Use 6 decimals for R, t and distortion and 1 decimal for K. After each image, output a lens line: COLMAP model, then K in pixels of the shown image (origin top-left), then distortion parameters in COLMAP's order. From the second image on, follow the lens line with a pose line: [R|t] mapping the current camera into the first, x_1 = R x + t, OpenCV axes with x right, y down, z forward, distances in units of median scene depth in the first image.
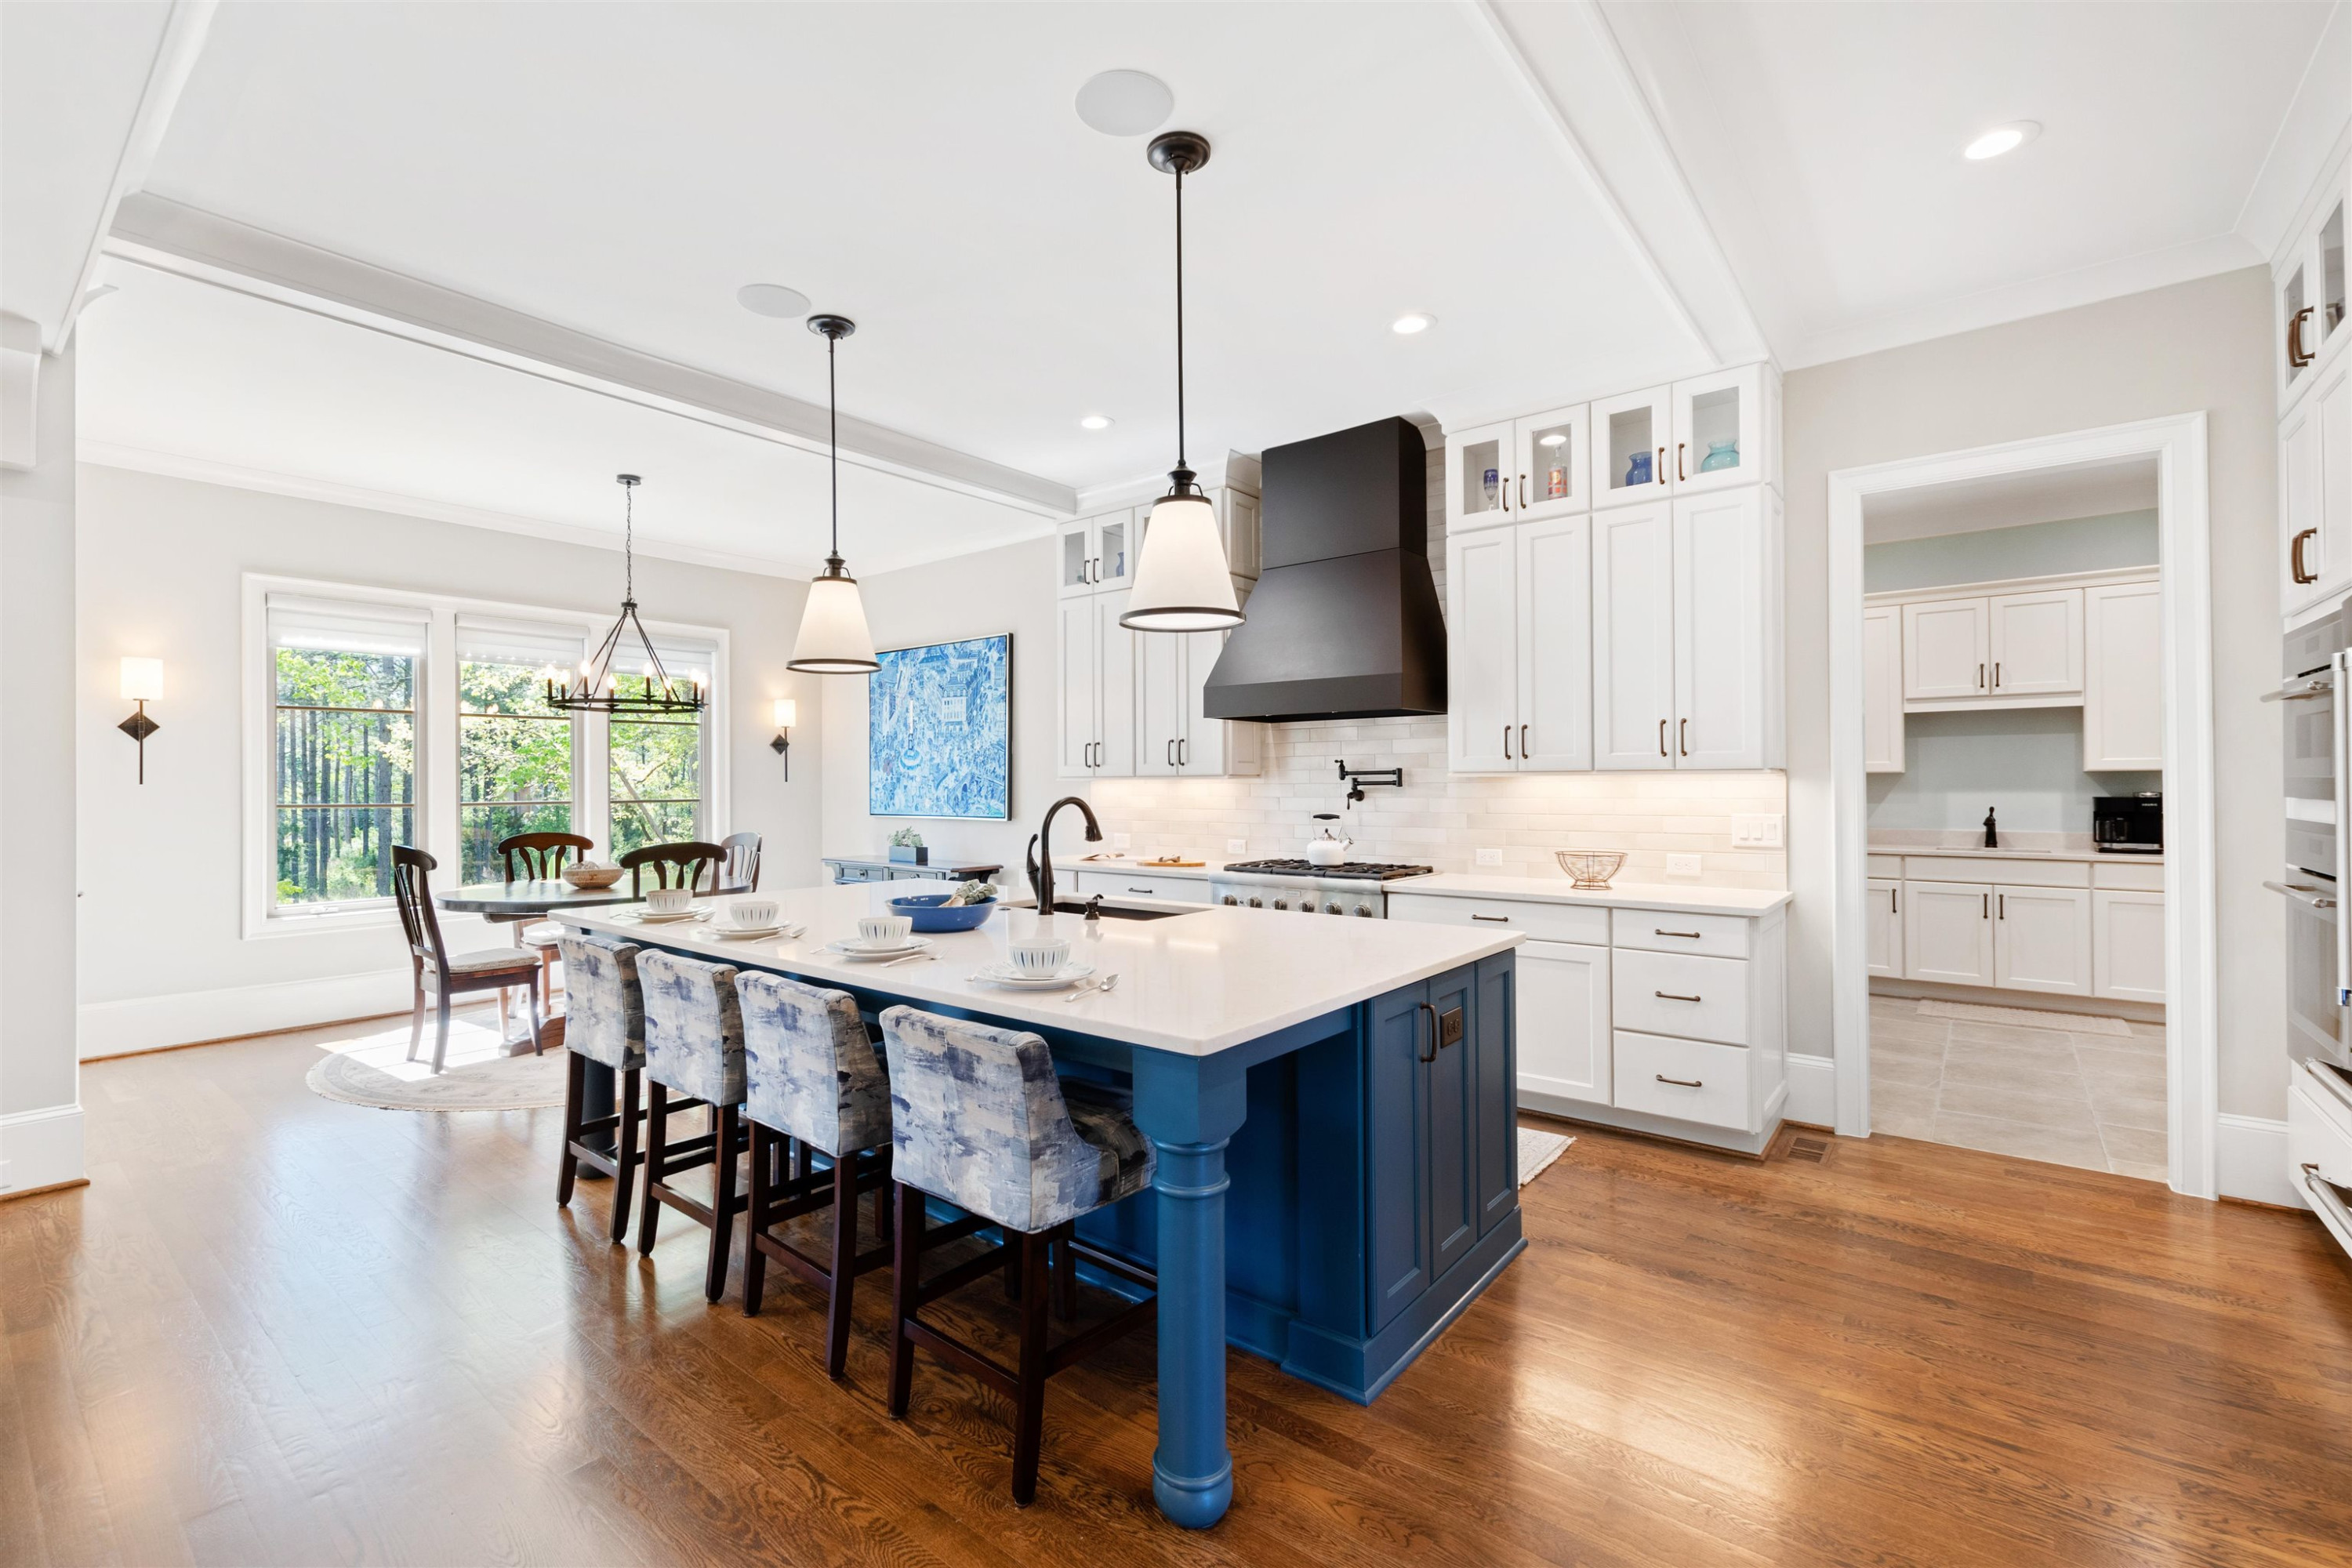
lens RADIAL K [[1011.1, 0, 1151.1], [0, 1011.1, 780.6], [0, 0, 1]] dist [-0.000323, -0.002585]
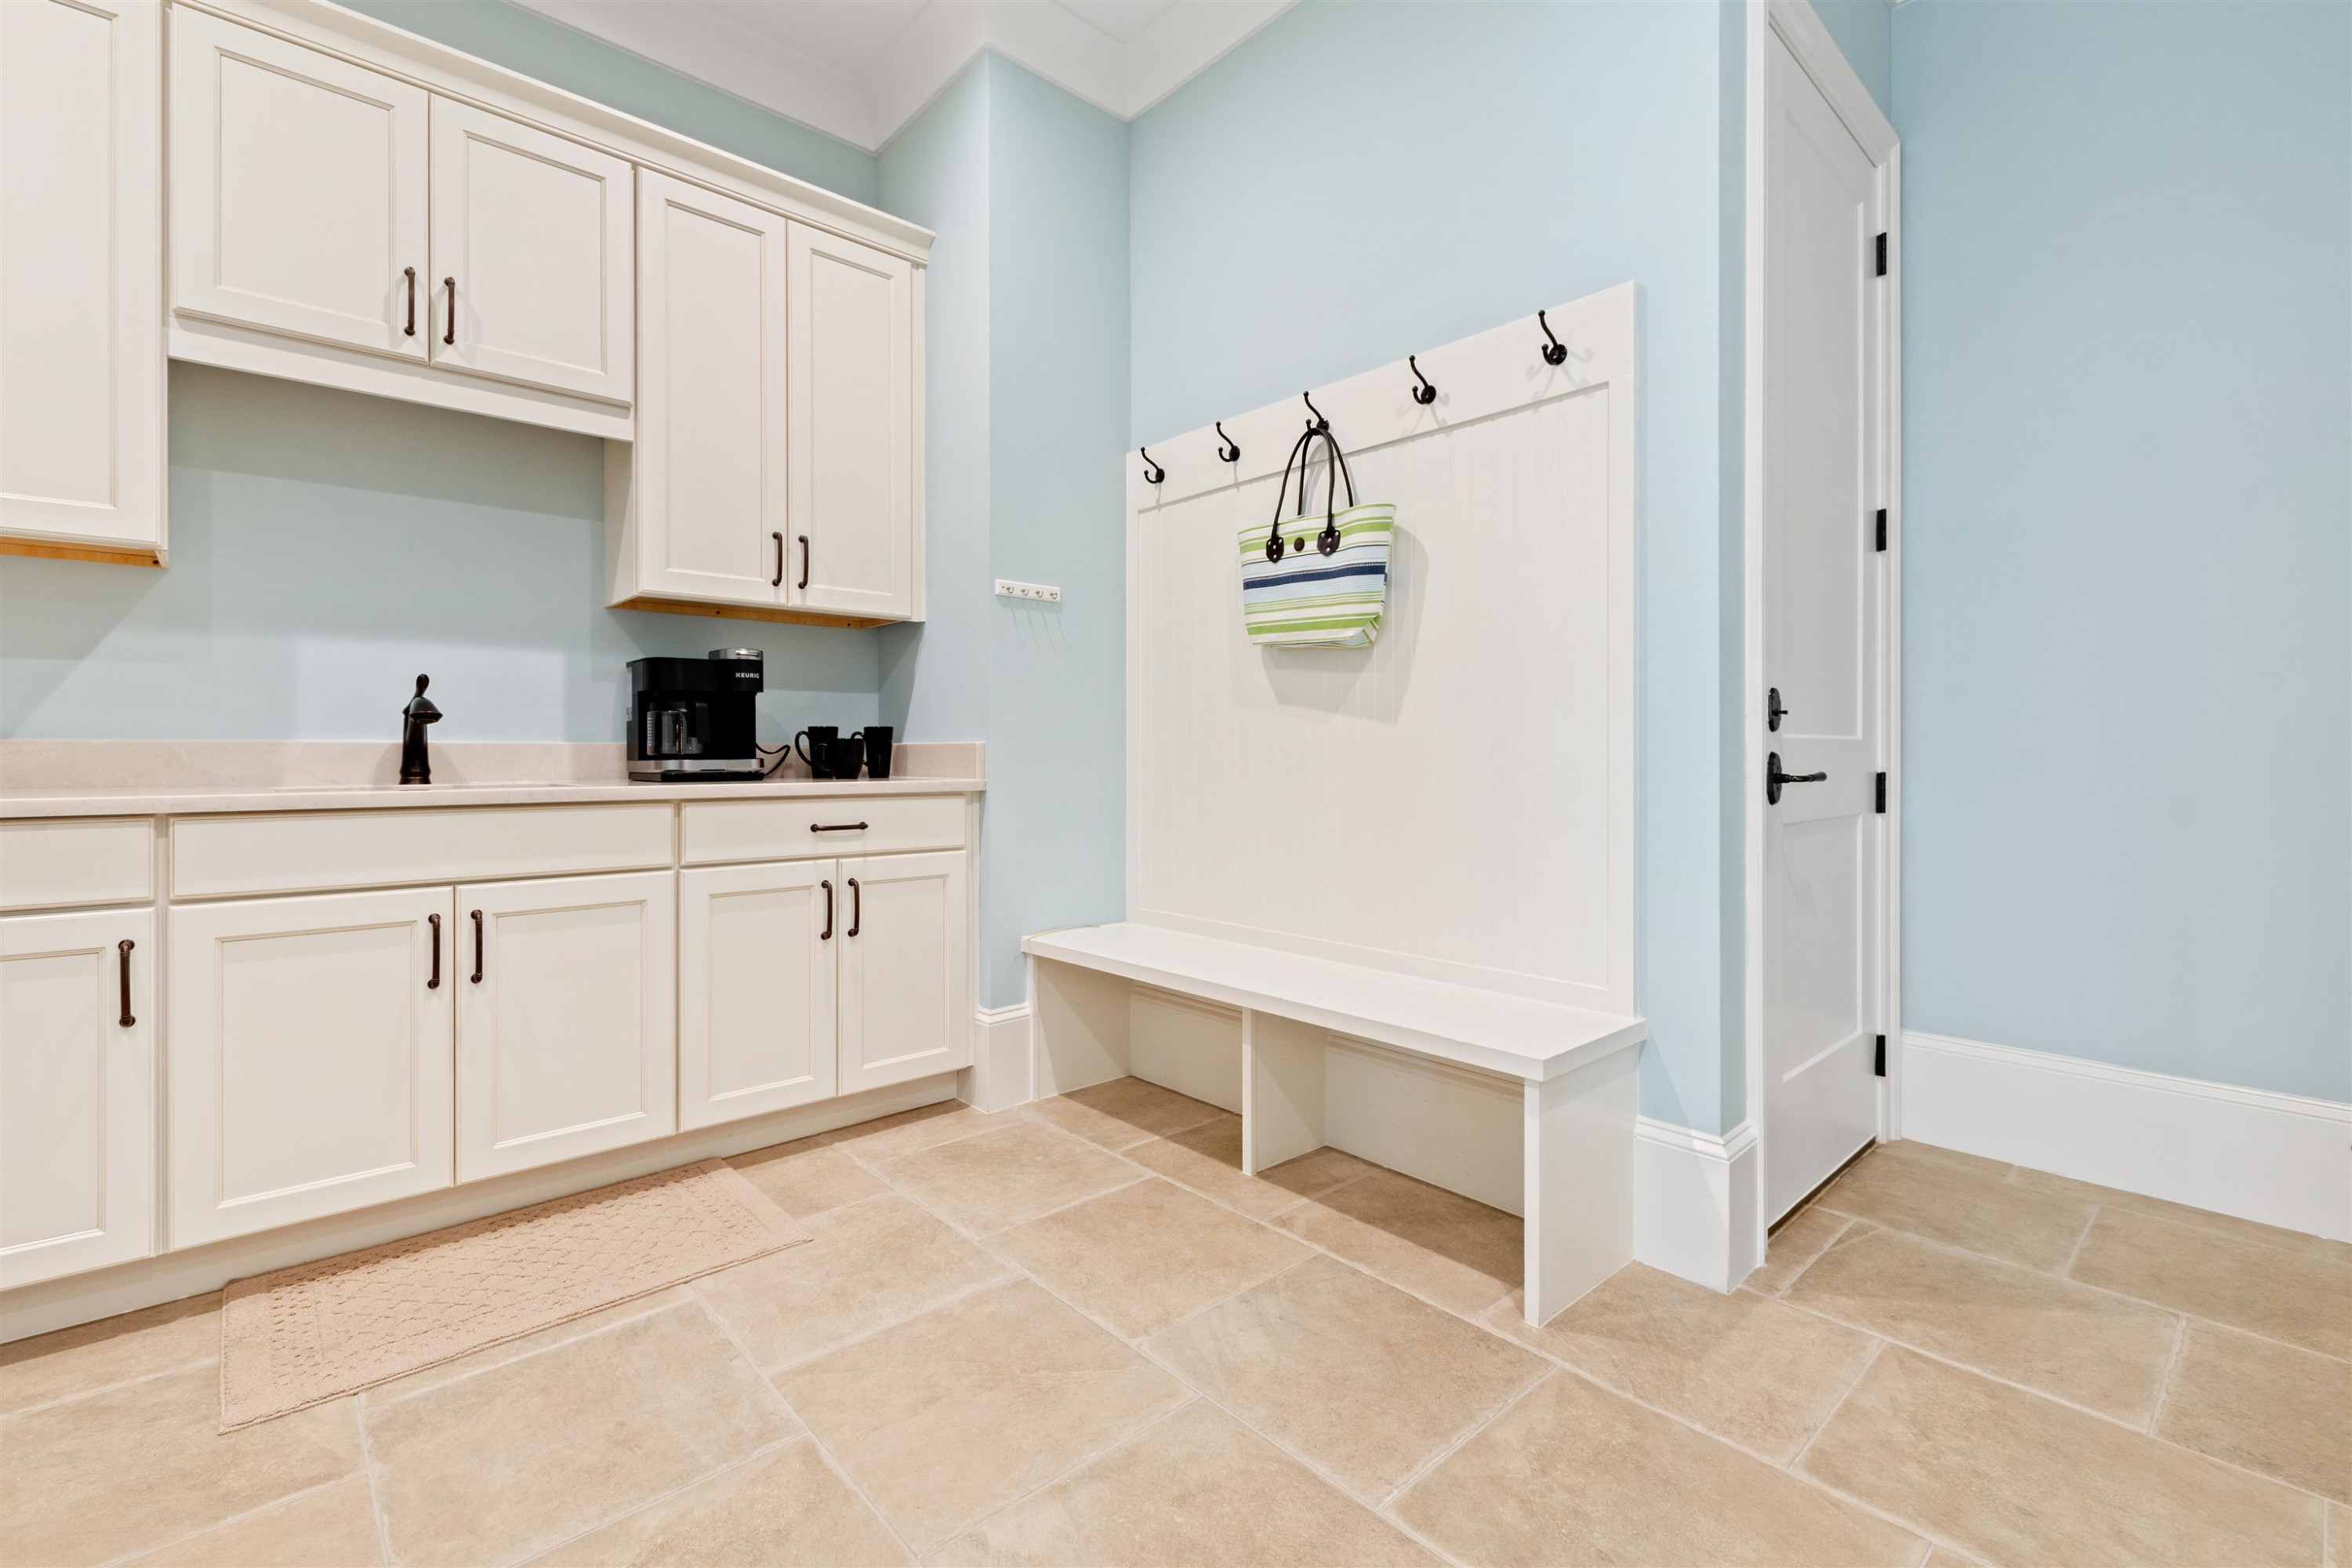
lens RADIAL K [[1011.1, 0, 1130.9], [0, 1011.1, 758.6], [0, 0, 1]] dist [-0.000323, -0.002585]
pose [[0.146153, 0.002850, 0.989258, 0.513075], [-0.005345, 0.999984, -0.002091, 0.058095], [-0.989248, -0.004982, 0.146166, 0.702584]]
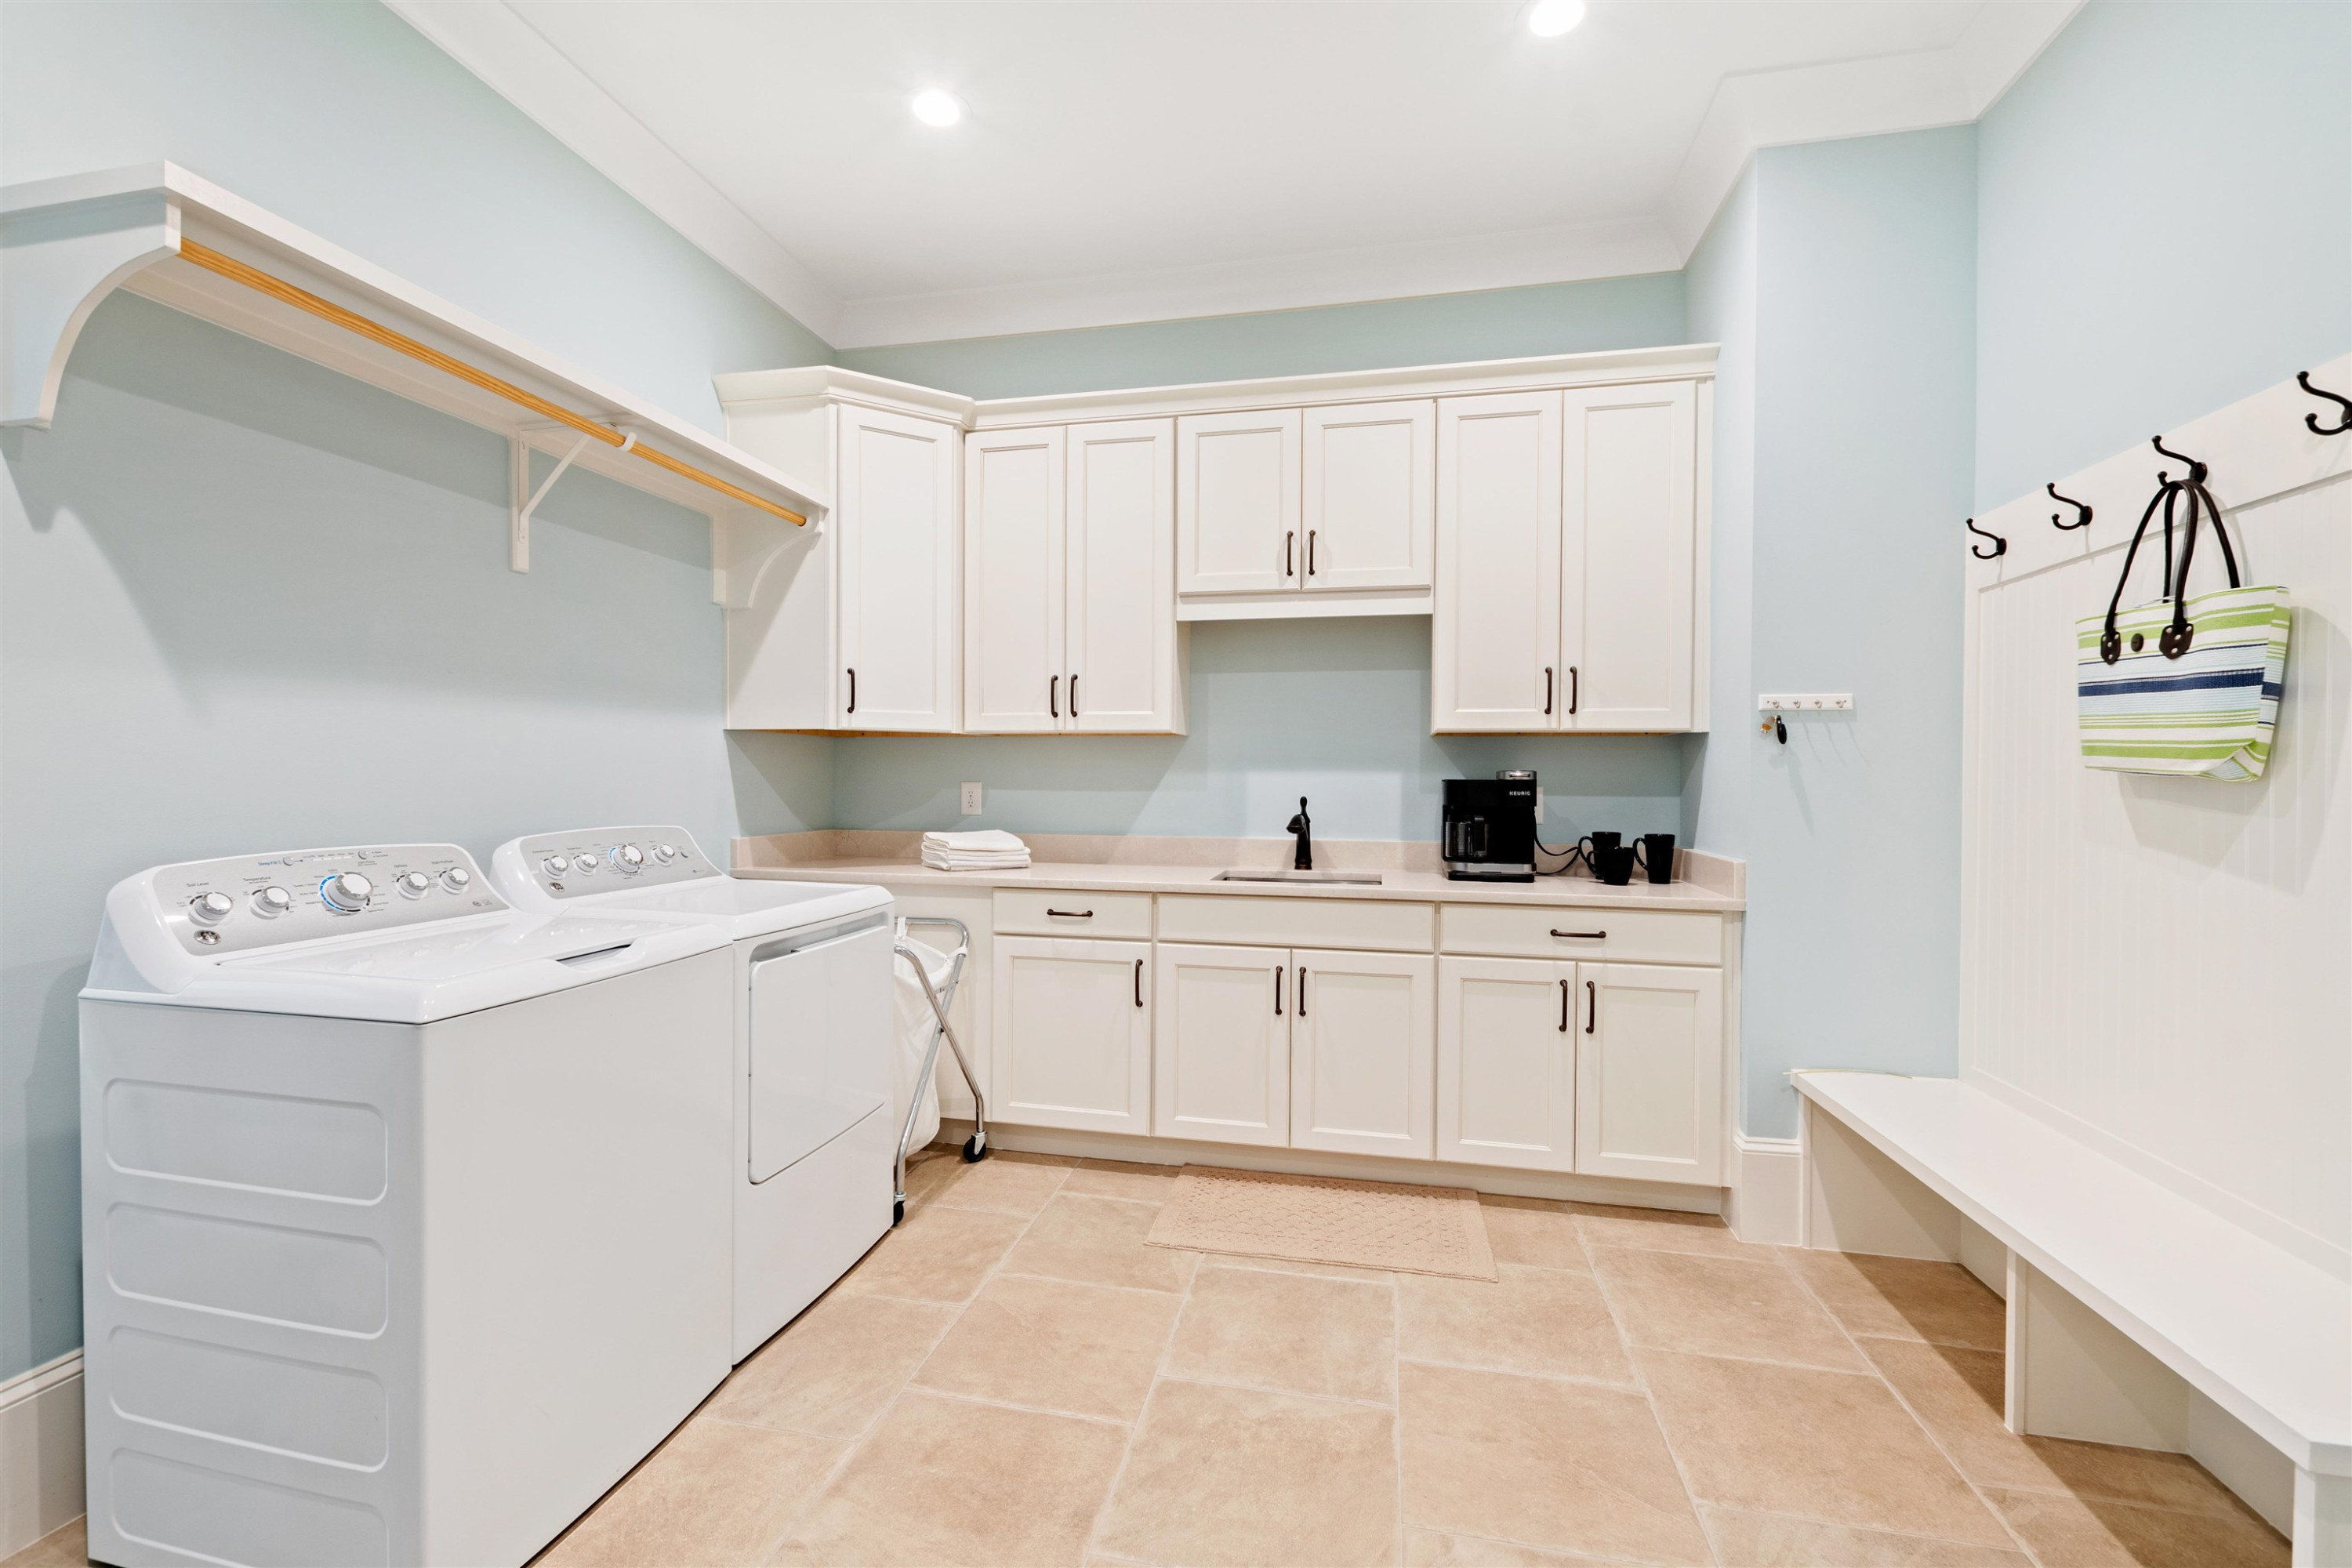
lens RADIAL K [[1011.1, 0, 1178.6], [0, 1011.1, 774.9], [0, 0, 1]] dist [-0.000323, -0.002585]
pose [[0.881906, 0.010589, 0.471306, 0.523349], [-0.015292, 0.999864, 0.006151, 0.011993], [-0.471177, -0.012632, 0.881948, 0.556528]]
